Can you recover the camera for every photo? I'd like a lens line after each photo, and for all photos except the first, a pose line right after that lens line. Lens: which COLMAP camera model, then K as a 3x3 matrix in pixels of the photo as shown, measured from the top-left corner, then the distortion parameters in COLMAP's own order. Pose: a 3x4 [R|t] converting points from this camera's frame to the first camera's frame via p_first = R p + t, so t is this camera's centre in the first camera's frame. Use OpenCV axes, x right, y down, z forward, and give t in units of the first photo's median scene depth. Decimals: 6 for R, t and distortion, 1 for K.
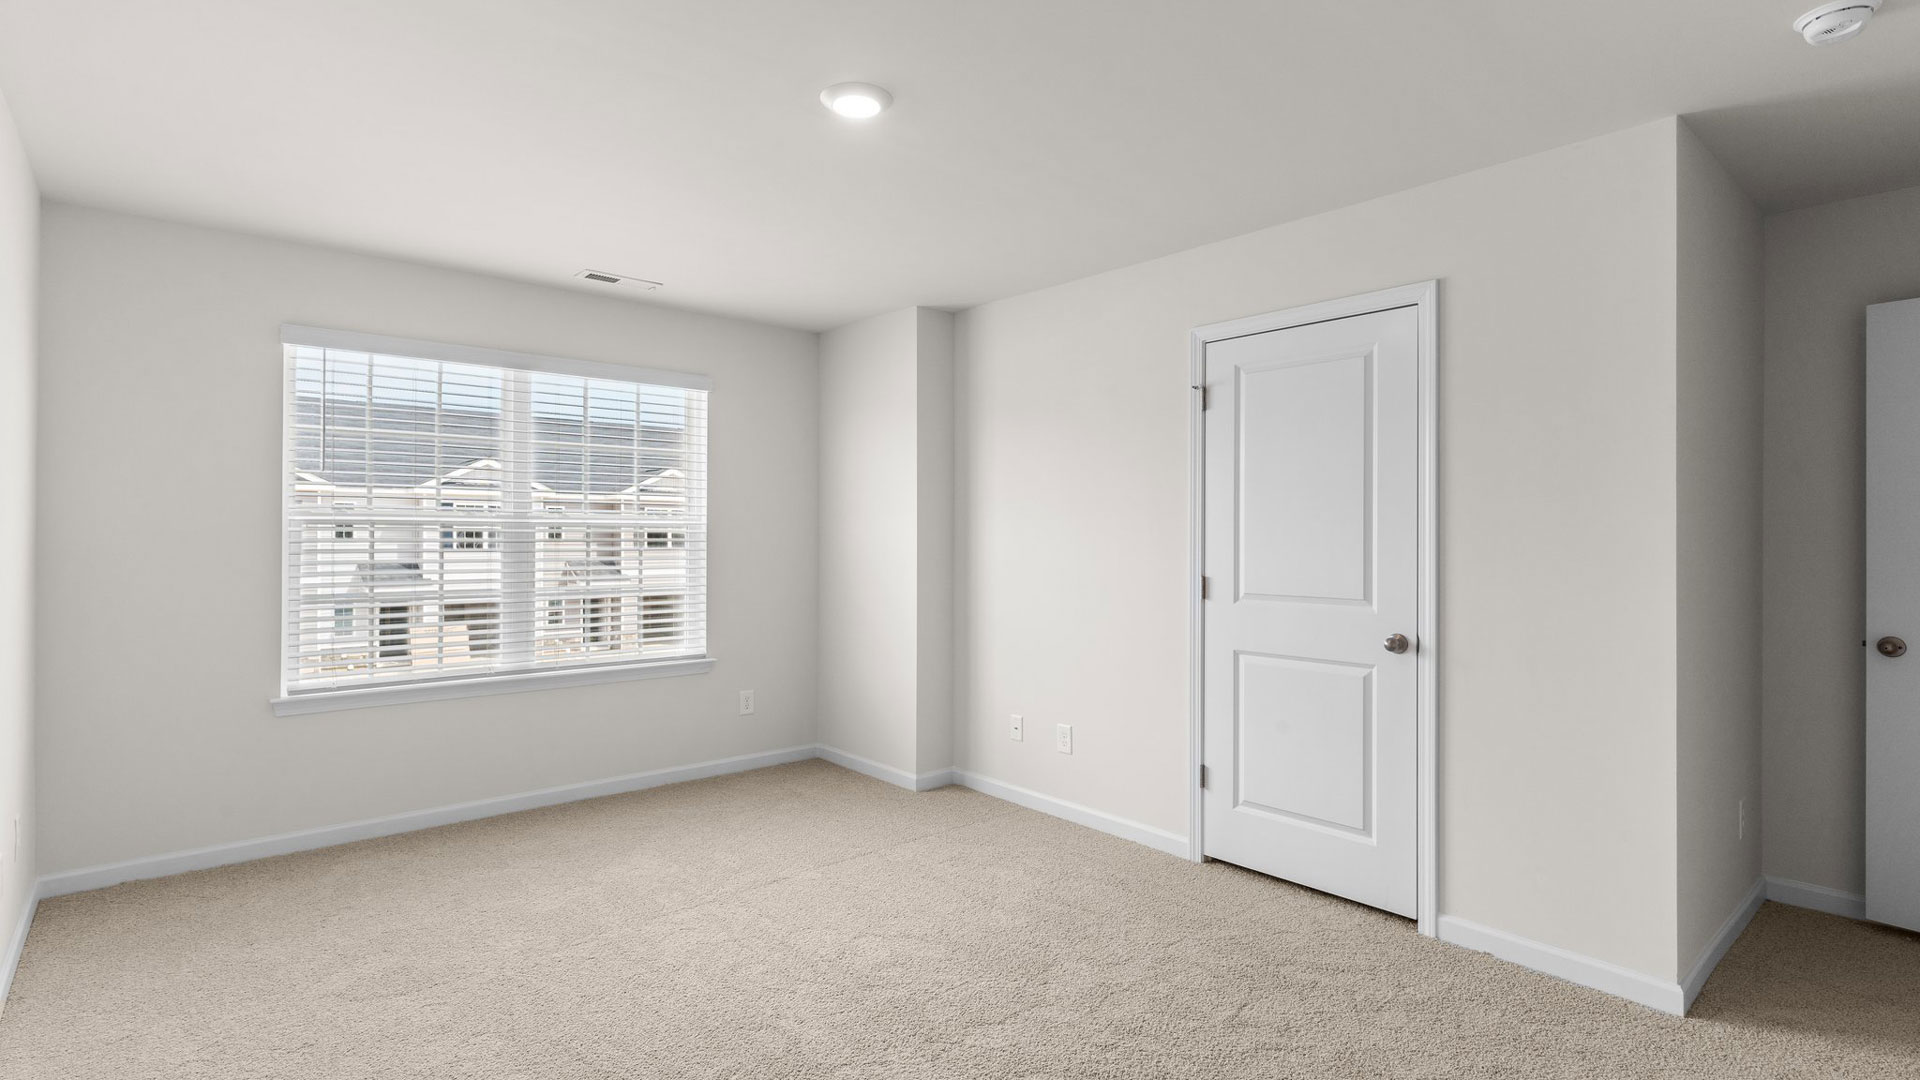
lens RADIAL K [[920.2, 0, 970.4], [0, 920.2, 531.7], [0, 0, 1]] dist [0.001214, -0.000601]
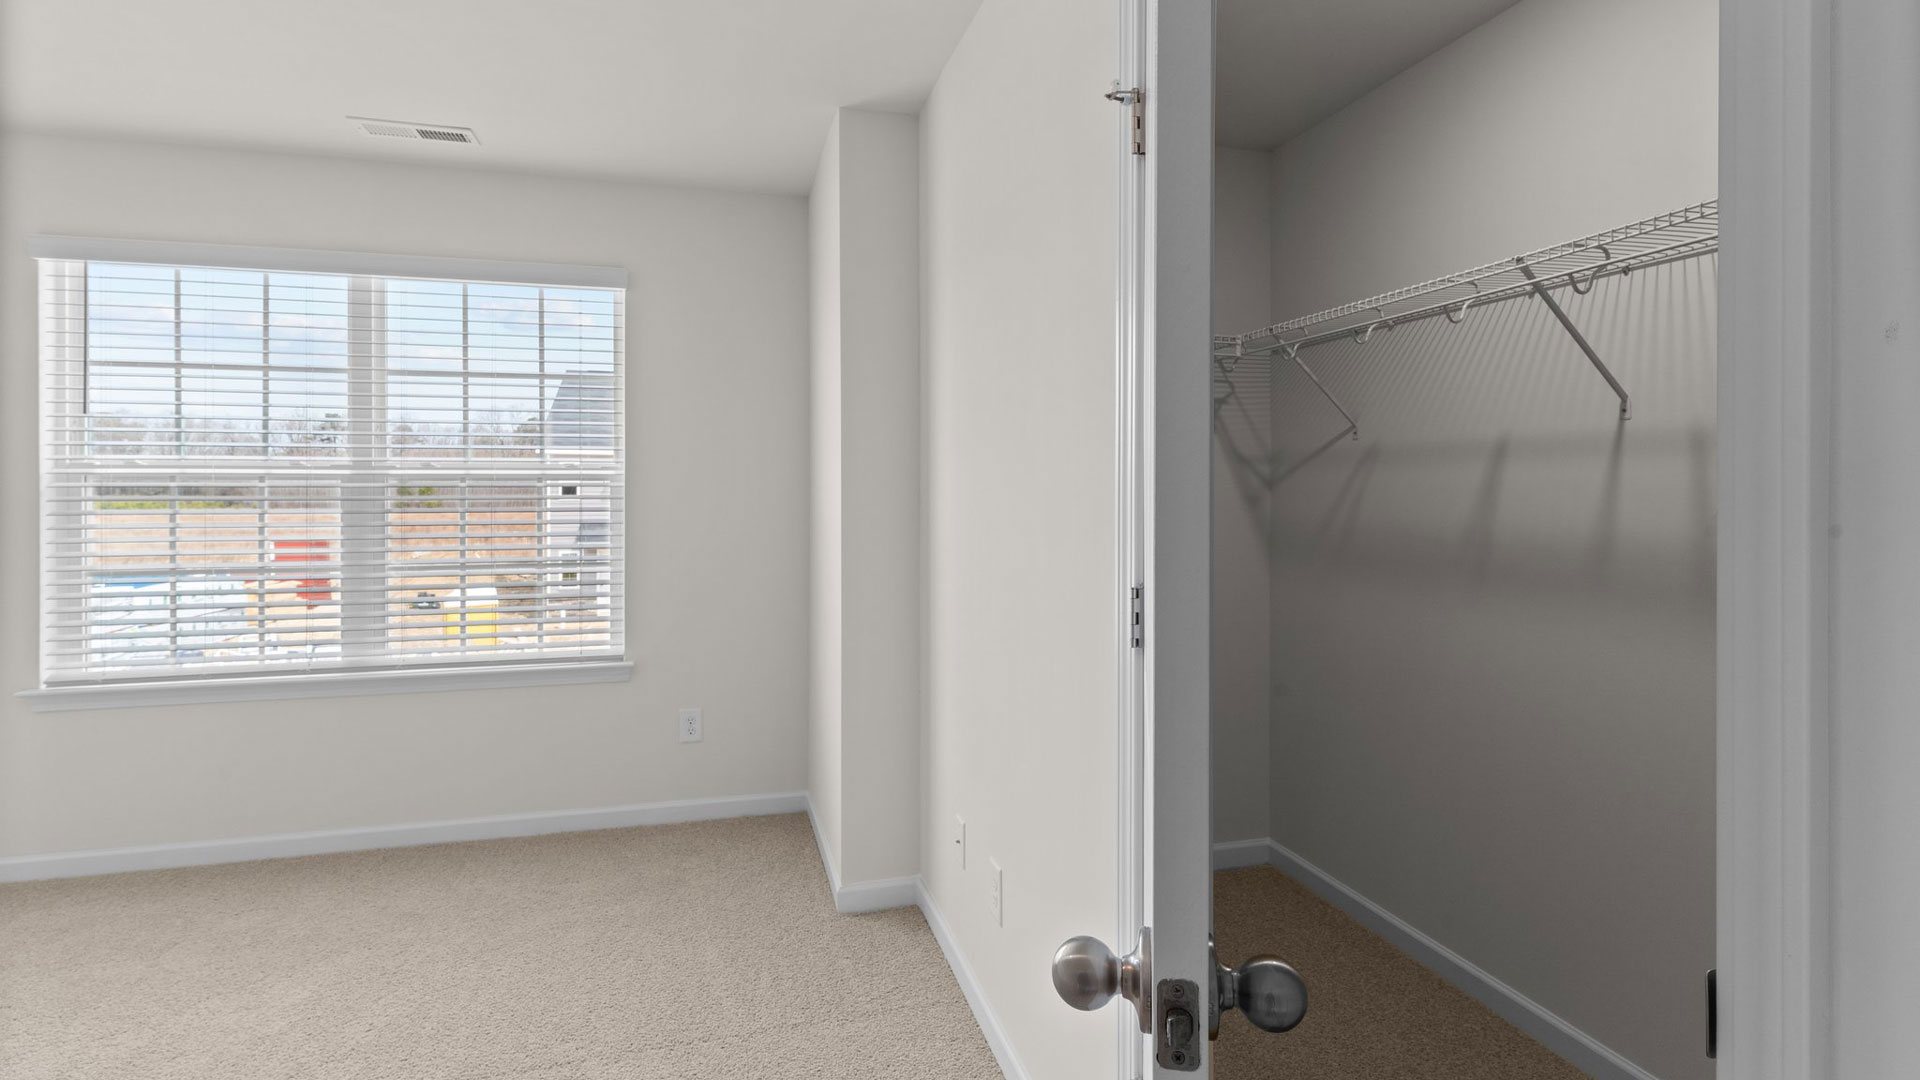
lens RADIAL K [[920.2, 0, 978.3], [0, 920.2, 496.9], [0, 0, 1]] dist [0.001214, -0.000601]
pose [[0.896360, -0.001627, -0.443324, 0.285737], [0.006530, 0.999933, 0.009534, 0.004508], [0.443278, -0.011441, 0.896311, 0.492451]]
